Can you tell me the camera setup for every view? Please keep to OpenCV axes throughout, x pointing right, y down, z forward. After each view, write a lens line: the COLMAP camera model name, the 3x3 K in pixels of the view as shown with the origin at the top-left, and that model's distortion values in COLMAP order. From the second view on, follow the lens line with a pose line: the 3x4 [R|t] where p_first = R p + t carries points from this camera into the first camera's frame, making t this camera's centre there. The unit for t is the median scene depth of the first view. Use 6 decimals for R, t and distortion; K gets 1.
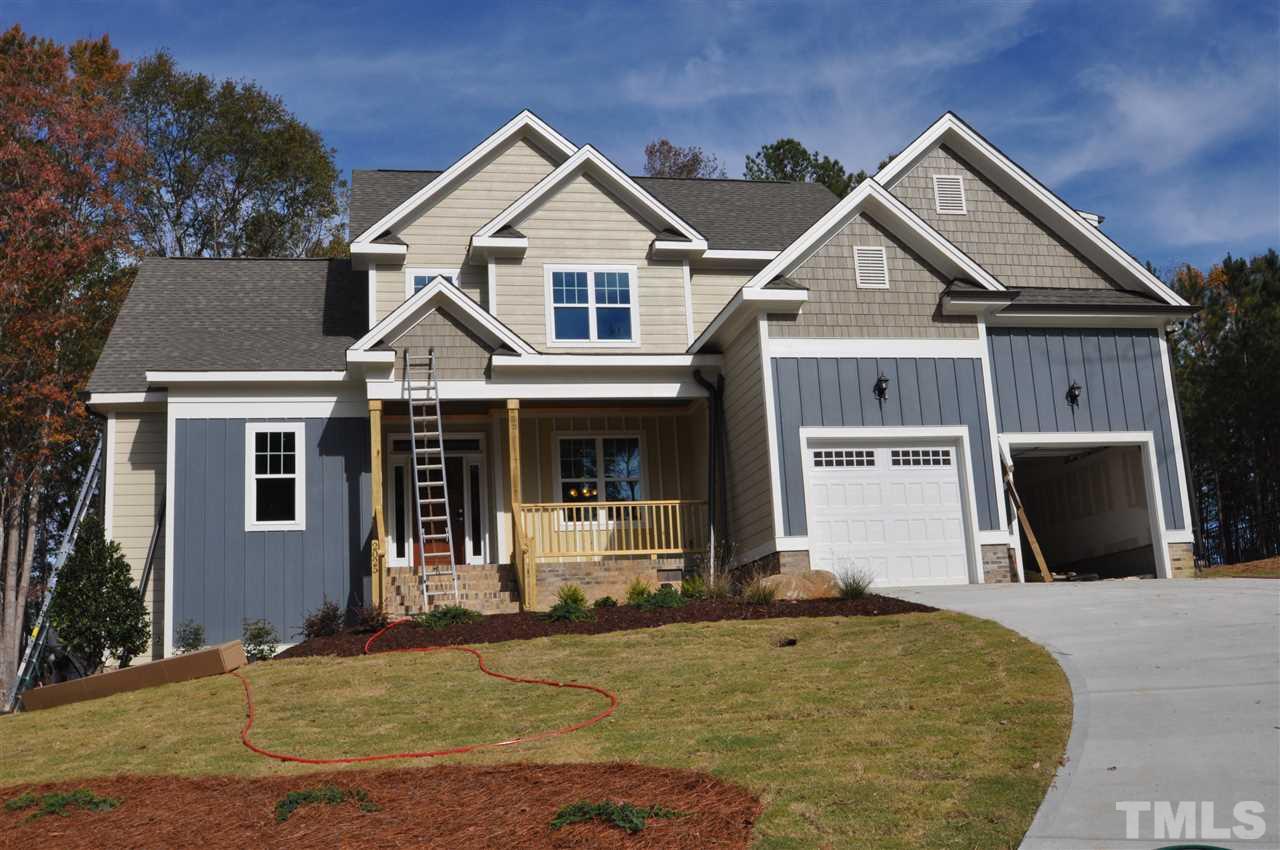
lens RADIAL K [[1099.8, 0, 690.6], [0, 1099.8, 450.0], [0, 0, 1]] dist [-0.058835, -0.002467]
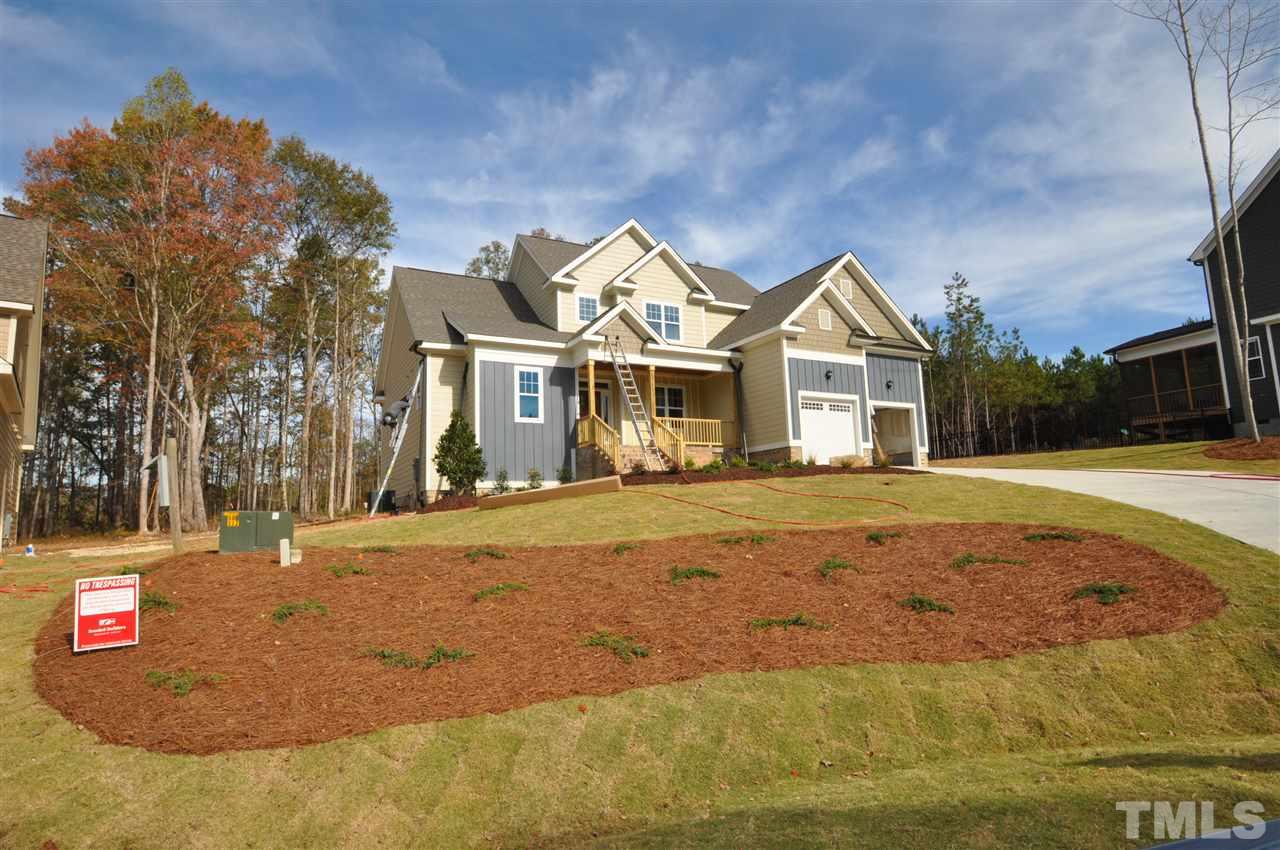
lens RADIAL K [[564.9, 0, 634.9], [0, 564.9, 431.1], [0, 0, 1]] dist [-0.016281, -0.014331]
pose [[0.968761, 0.058629, 0.240968, -0.433755], [-0.072652, 0.996117, 0.049721, 0.024941], [-0.237117, -0.065675, 0.969259, -0.014383]]
